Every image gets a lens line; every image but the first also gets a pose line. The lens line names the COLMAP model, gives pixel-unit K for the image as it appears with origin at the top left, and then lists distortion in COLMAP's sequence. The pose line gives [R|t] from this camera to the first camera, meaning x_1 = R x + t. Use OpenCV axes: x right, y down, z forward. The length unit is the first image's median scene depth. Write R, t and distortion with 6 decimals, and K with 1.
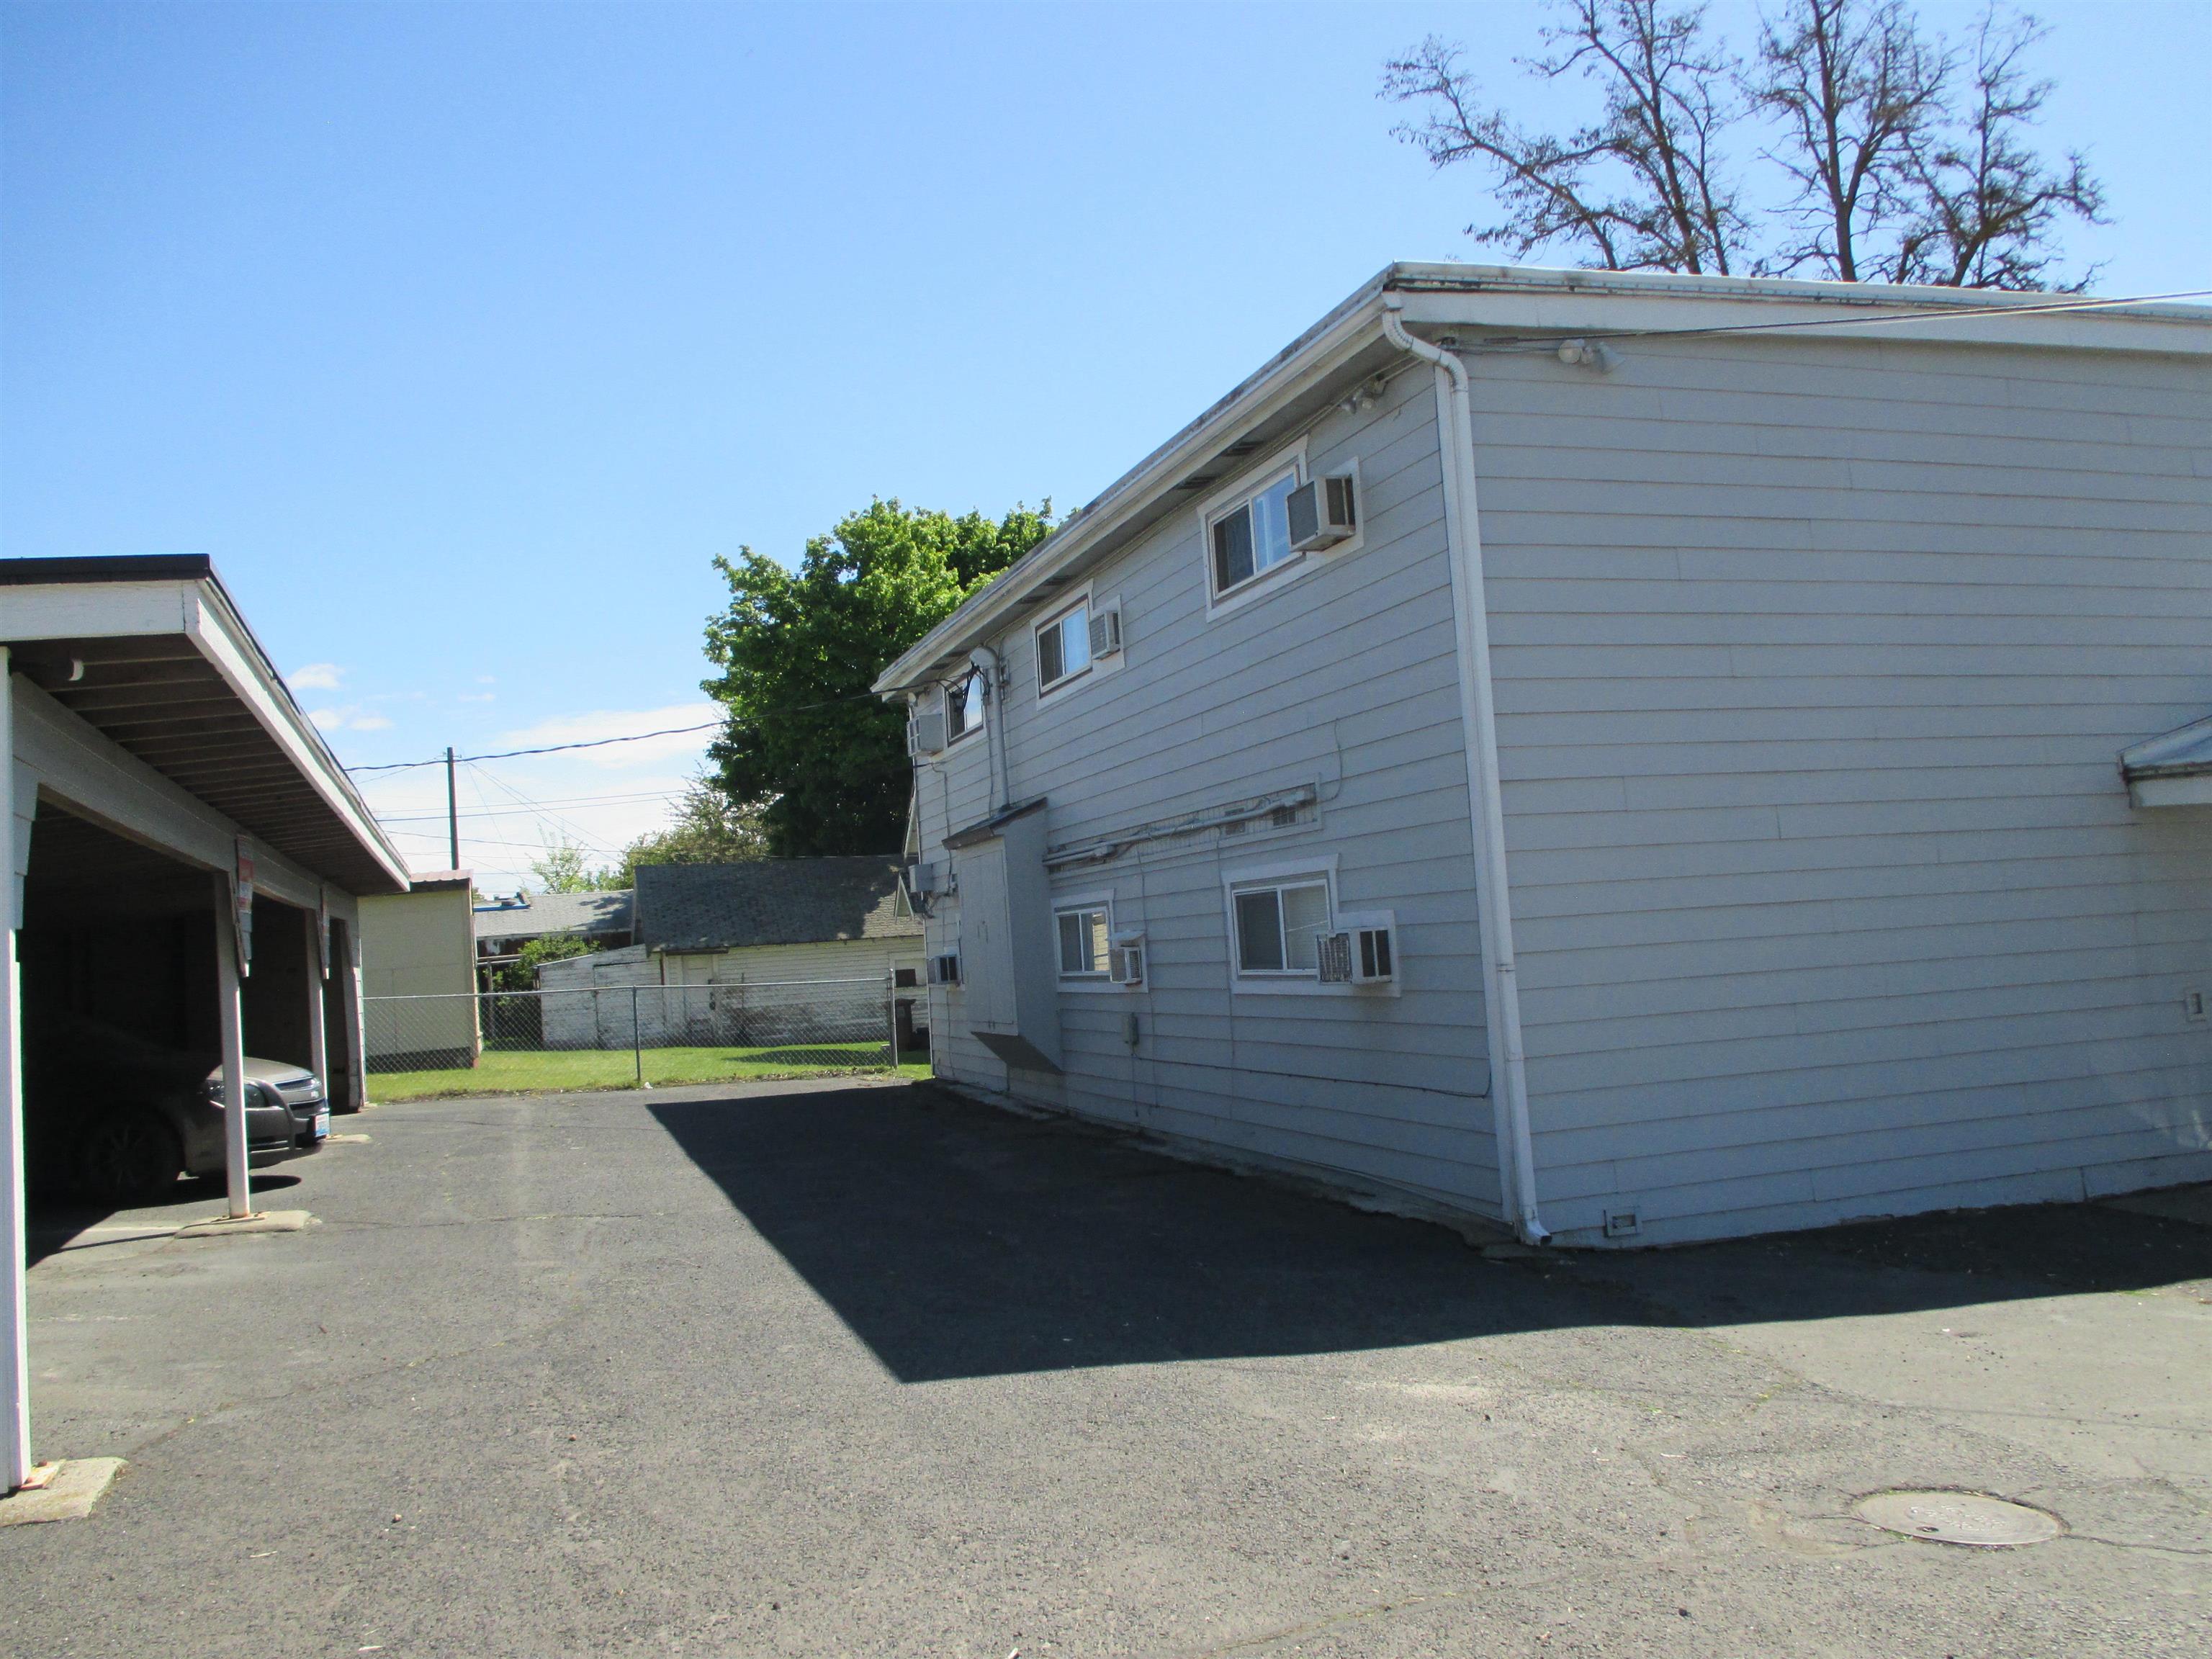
lens RADIAL K [[1839.8, 0, 1094.4], [0, 1839.8, 771.1], [0, 0, 1]] dist [-0.026625, 0.008796]
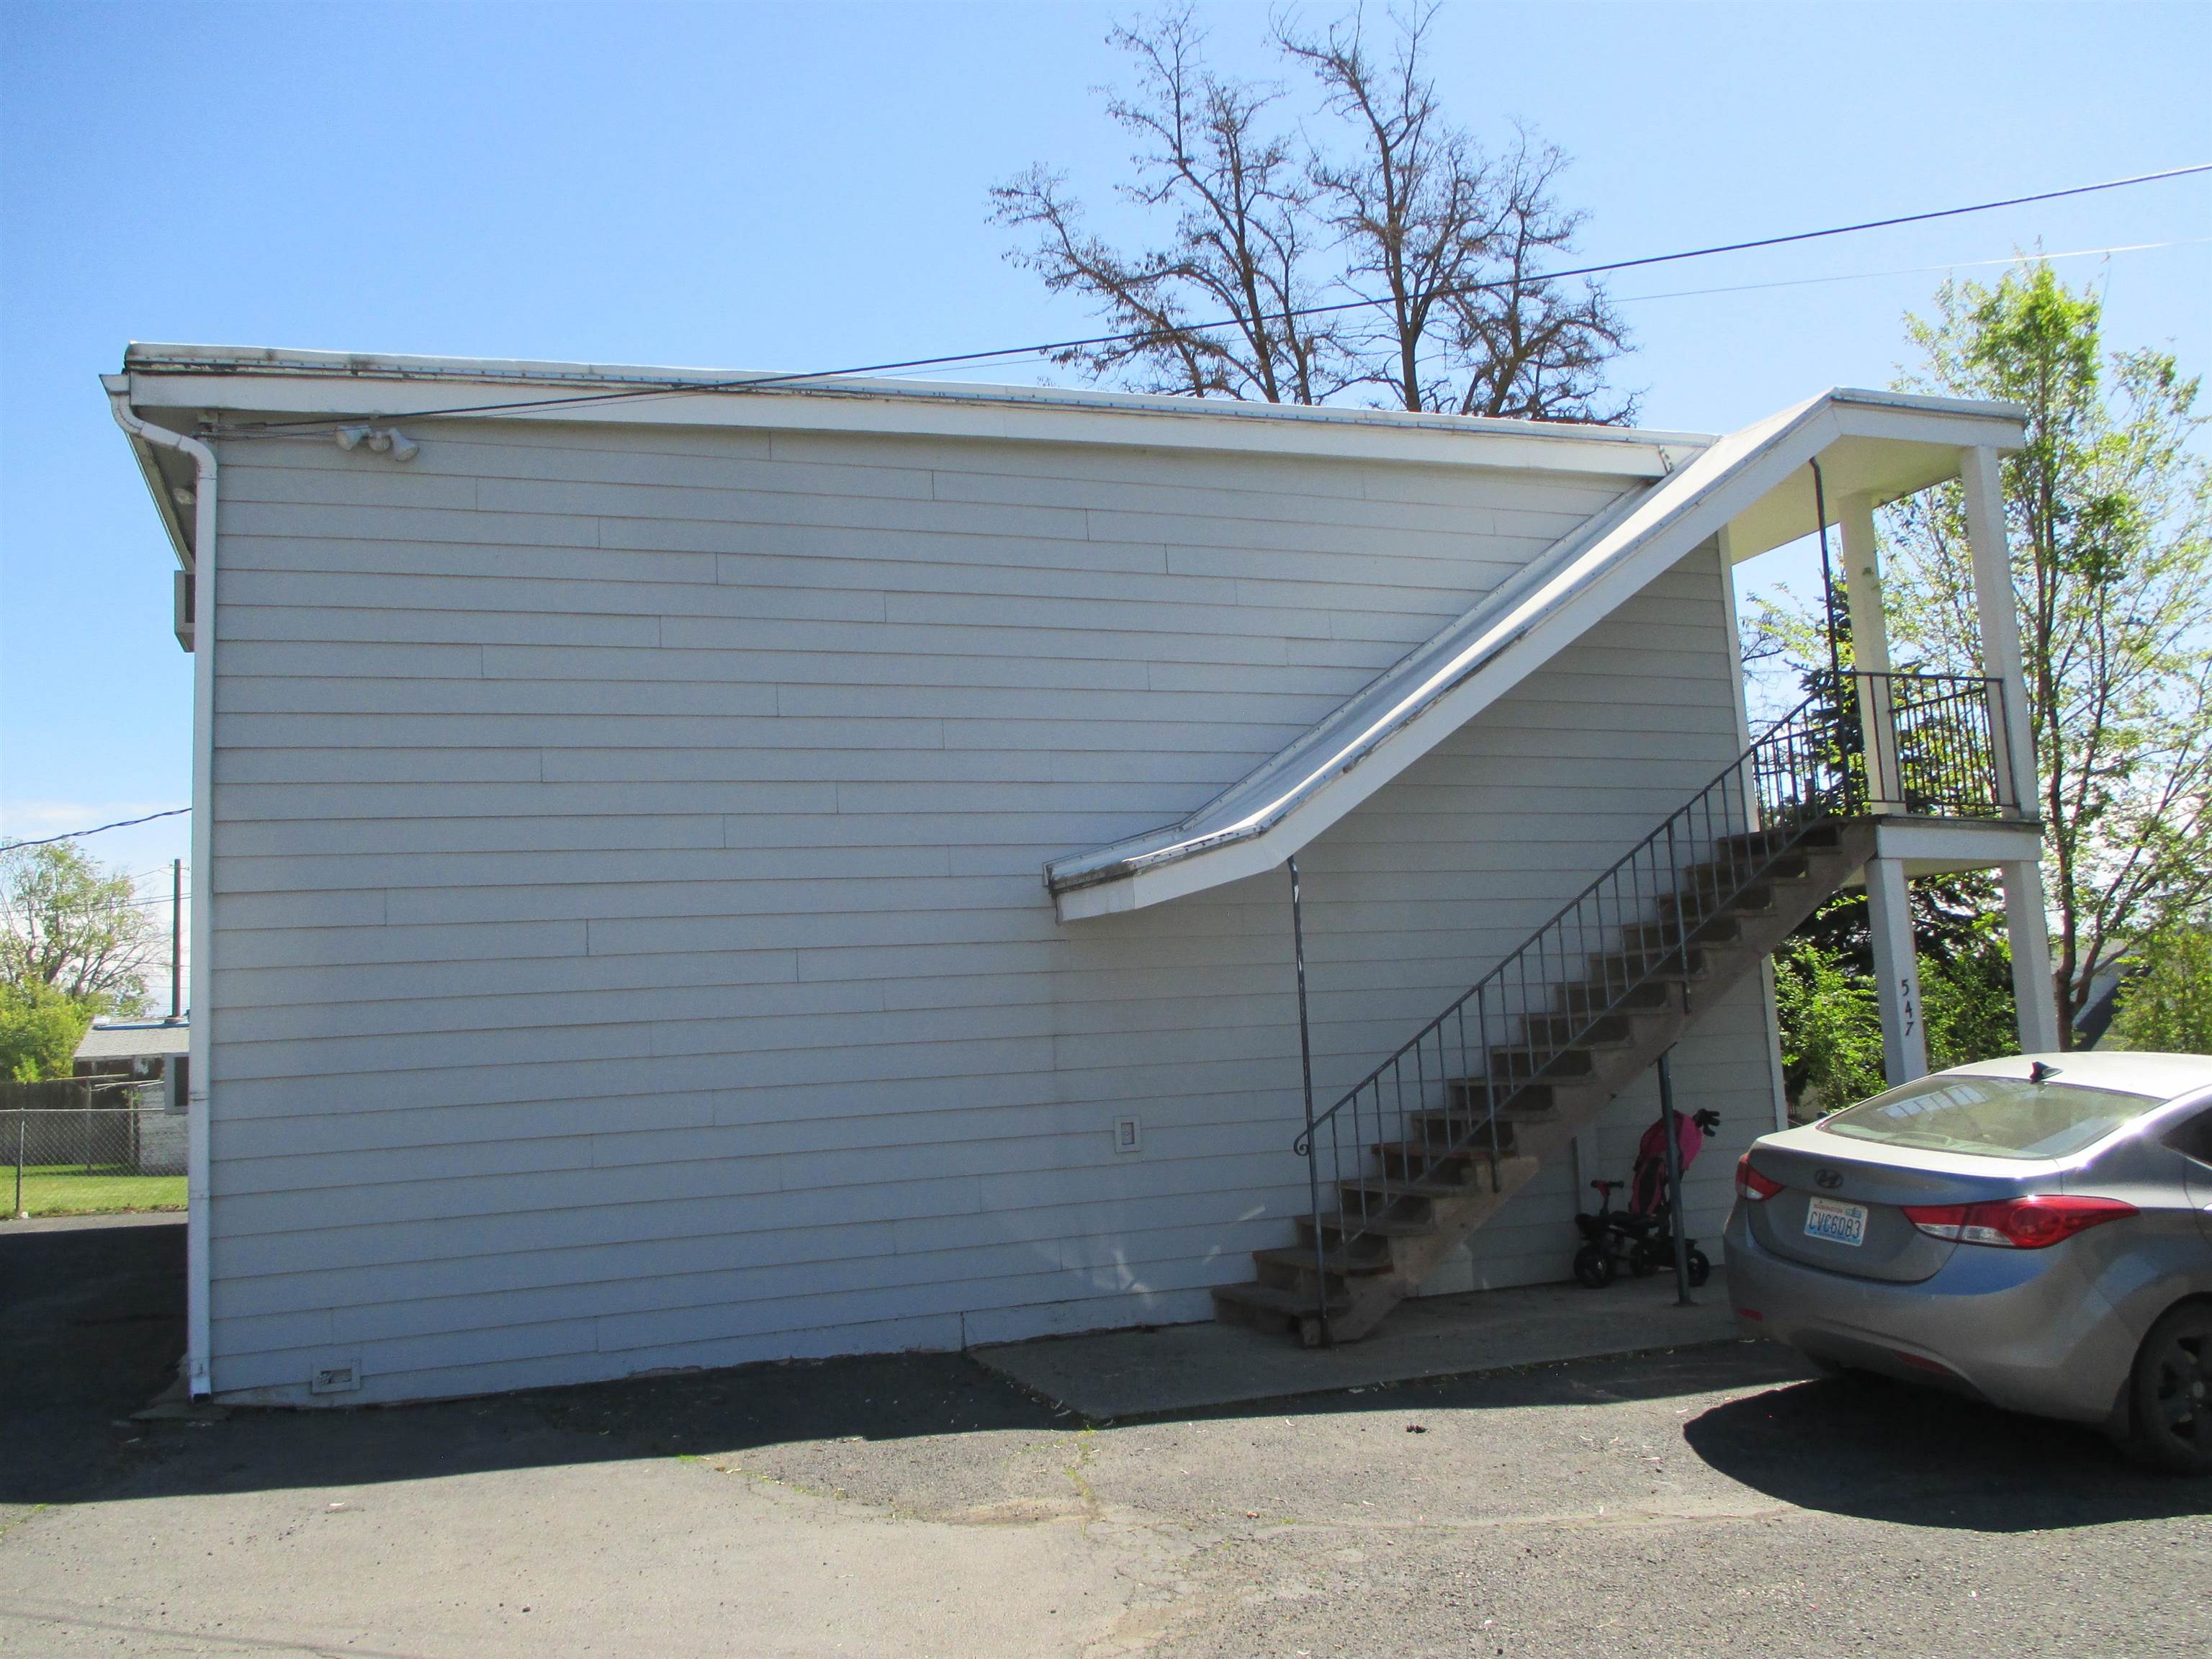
lens RADIAL K [[1839.8, 0, 1094.4], [0, 1839.8, 771.1], [0, 0, 1]] dist [-0.026625, 0.008796]
pose [[0.998862, 0.002532, 0.047629, 0.206826], [0.000766, 0.997610, -0.069095, 0.002671], [-0.047690, 0.069053, 0.996472, 0.018050]]
